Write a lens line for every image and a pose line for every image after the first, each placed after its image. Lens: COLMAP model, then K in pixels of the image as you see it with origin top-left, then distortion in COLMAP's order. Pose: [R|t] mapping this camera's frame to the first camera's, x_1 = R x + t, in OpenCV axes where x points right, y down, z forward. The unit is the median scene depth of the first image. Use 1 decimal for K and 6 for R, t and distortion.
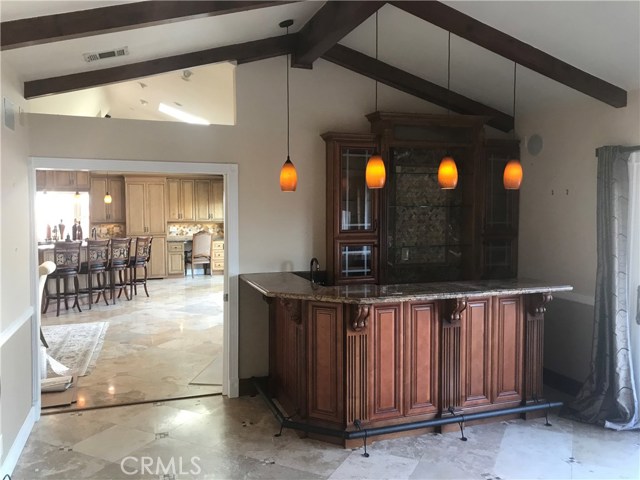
lens RADIAL K [[532.8, 0, 320.1], [0, 532.8, 238.6], [0, 0, 1]] dist [0.014563, 0.000267]
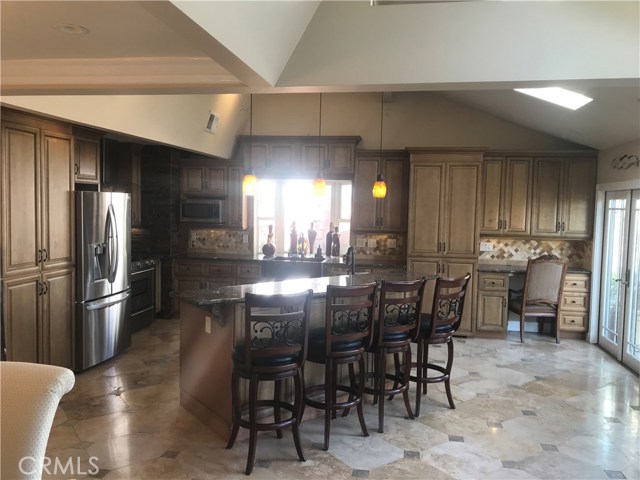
lens RADIAL K [[532.8, 0, 320.4], [0, 532.8, 239.0], [0, 0, 1]] dist [0.014563, 0.000267]
pose [[0.880716, 0.052214, -0.470758, -0.170823], [-0.051888, 0.998559, 0.013680, -0.025651], [0.470794, 0.012378, 0.882156, 0.436455]]
